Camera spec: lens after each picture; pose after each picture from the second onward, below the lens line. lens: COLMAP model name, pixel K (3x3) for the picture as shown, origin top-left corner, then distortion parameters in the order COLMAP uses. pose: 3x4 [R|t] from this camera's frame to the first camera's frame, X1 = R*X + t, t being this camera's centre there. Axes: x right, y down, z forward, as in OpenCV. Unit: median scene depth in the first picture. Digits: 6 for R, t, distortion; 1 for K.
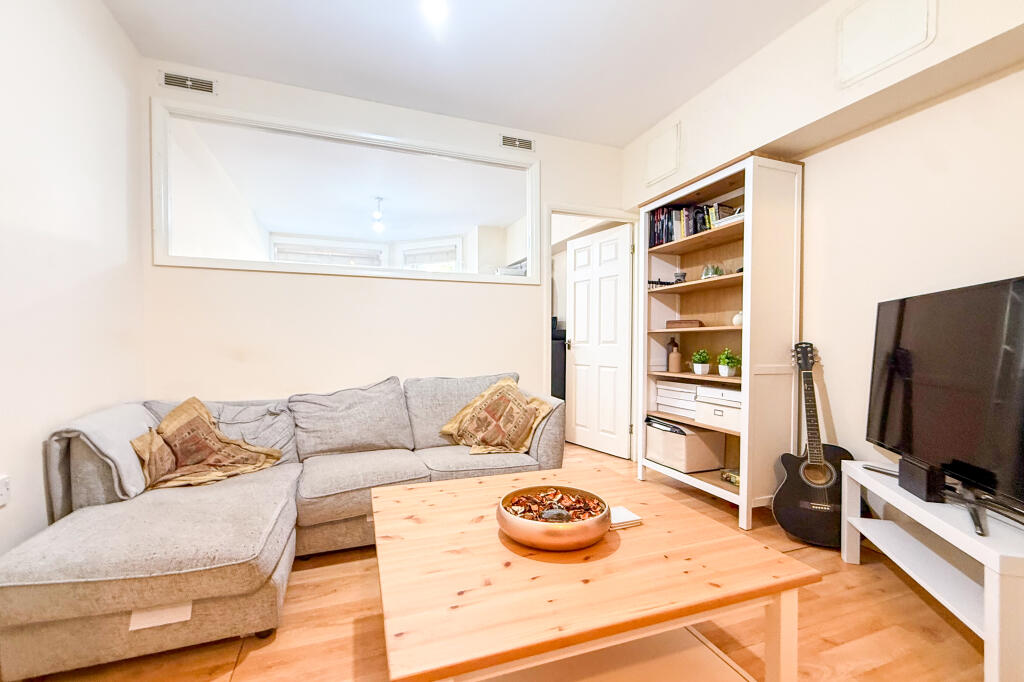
lens RADIAL K [[425.4, 0, 512.0], [0, 425.4, 341.0], [0, 0, 1]] dist [0.015365, 0.000075]
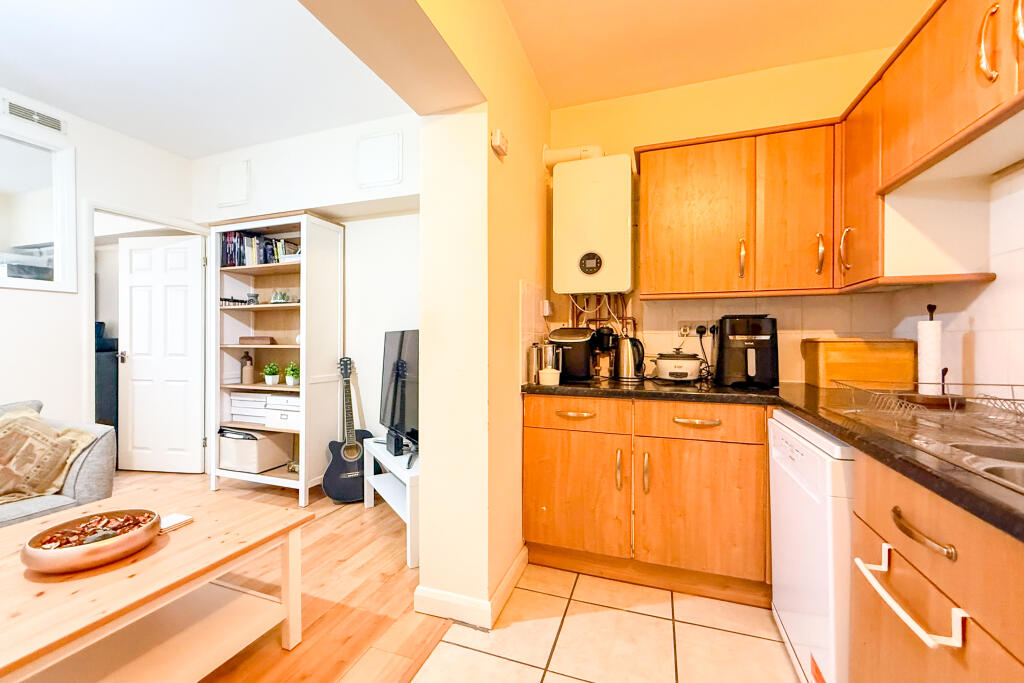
lens RADIAL K [[435.3, 0, 494.9], [0, 435.3, 340.0], [0, 0, 1]] dist [0.001141, 0.000423]
pose [[0.672380, -0.005730, 0.740184, -0.021841], [-0.000667, 0.999965, 0.008346, -0.058705], [-0.740206, -0.006105, 0.672353, -0.260909]]
